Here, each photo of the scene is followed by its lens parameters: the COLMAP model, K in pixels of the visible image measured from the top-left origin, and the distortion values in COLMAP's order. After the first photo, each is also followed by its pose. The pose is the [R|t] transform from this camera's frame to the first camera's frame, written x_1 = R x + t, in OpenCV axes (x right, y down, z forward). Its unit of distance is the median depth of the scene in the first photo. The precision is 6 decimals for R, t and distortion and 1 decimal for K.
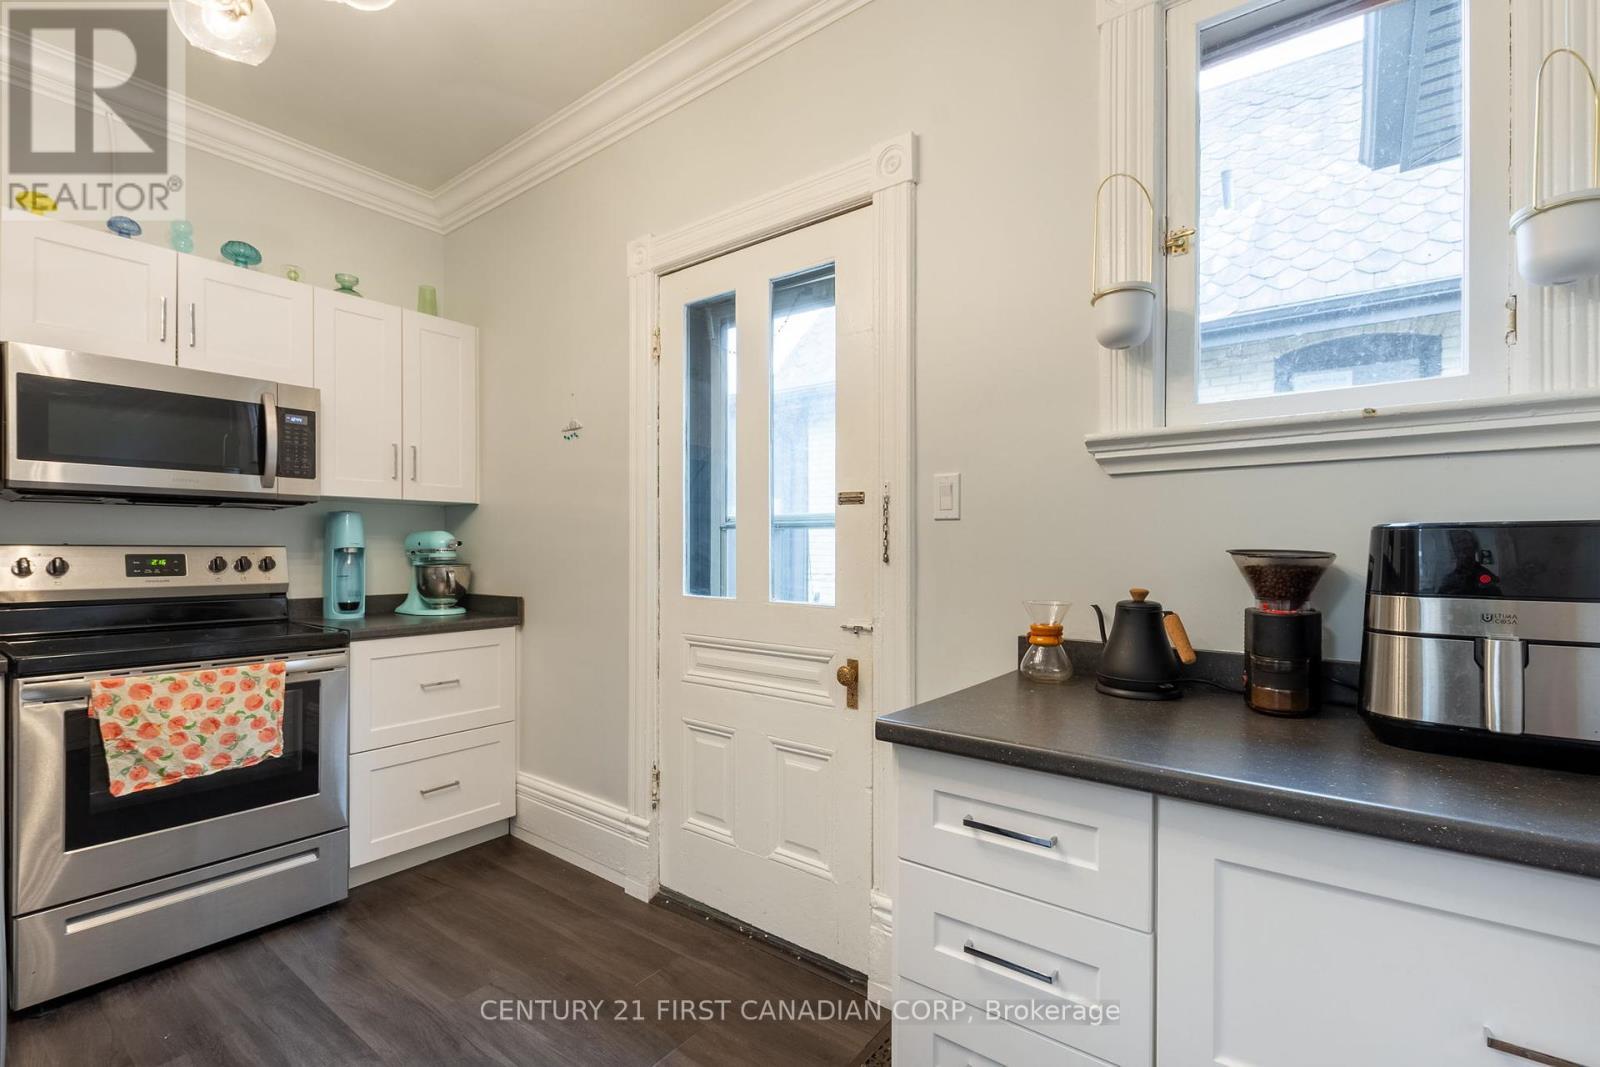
lens RADIAL K [[719.6, 0, 809.4], [0, 719.6, 550.9], [0, 0, 1]] dist [0.000221, -0.003383]
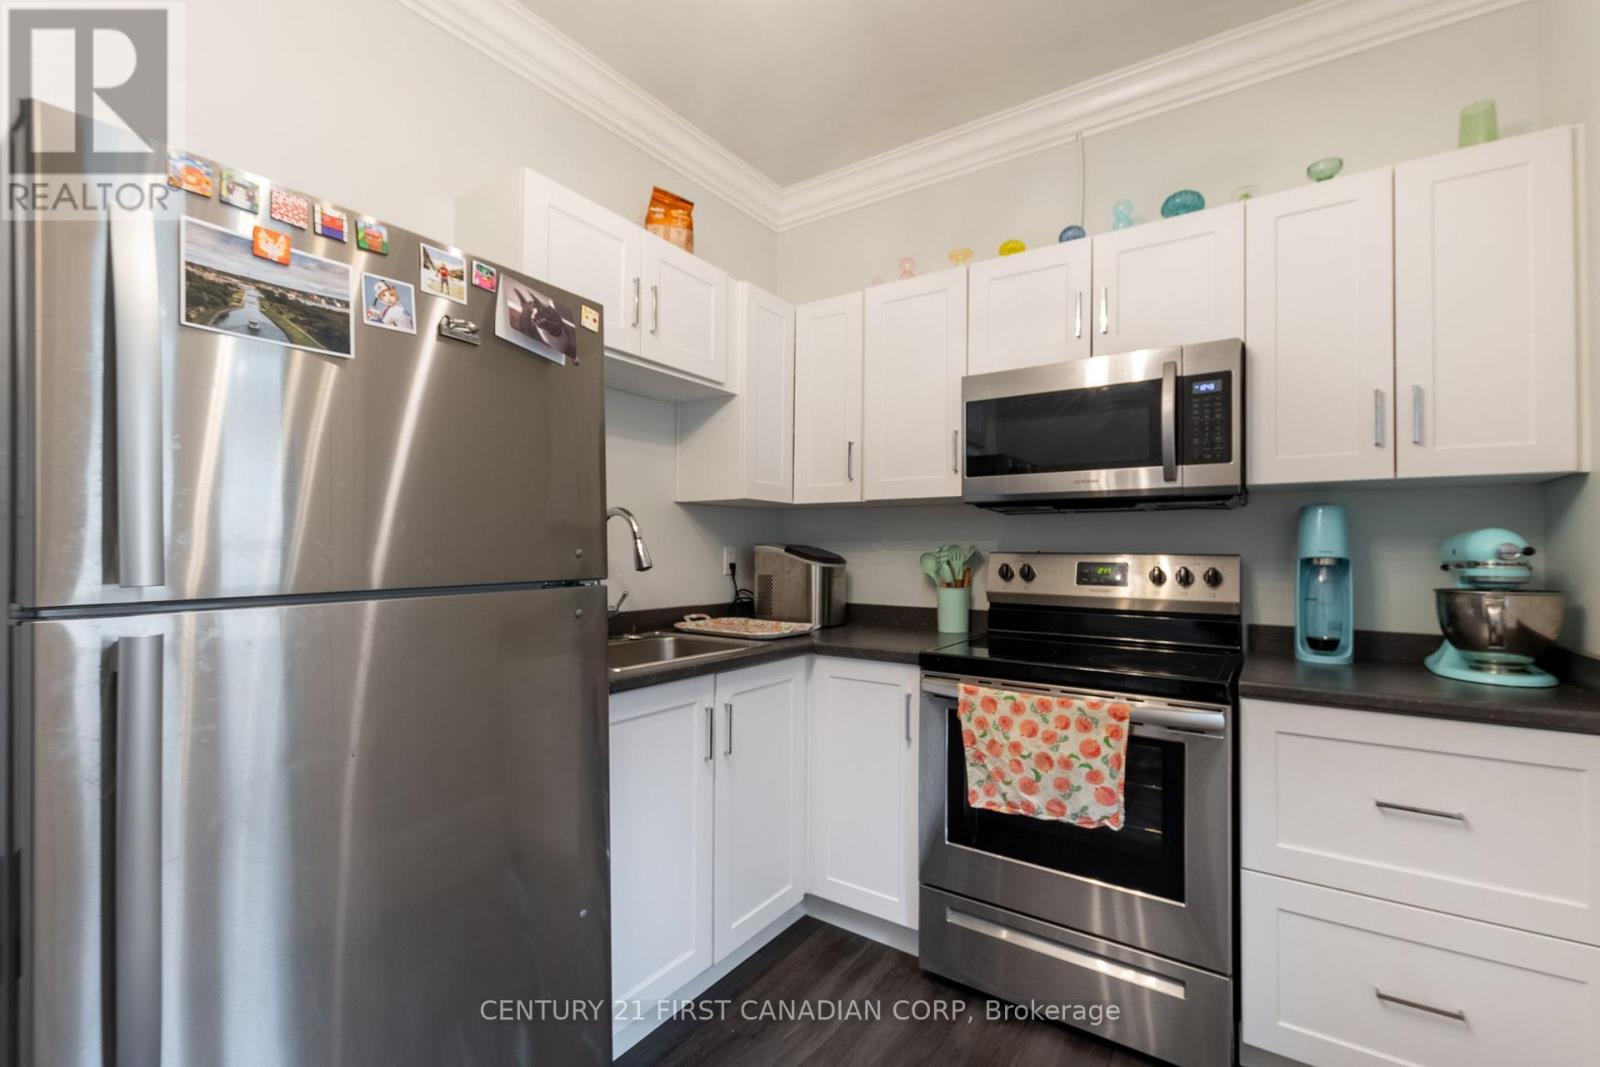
lens RADIAL K [[696.3, 0, 806.0], [0, 696.3, 535.8], [0, 0, 1]] dist [-0.000044, -0.000502]
pose [[0.044600, -0.023814, -0.998721, -0.006883], [-0.012915, 0.999619, -0.024412, -0.003519], [0.998921, 0.013987, 0.044276, 0.631473]]
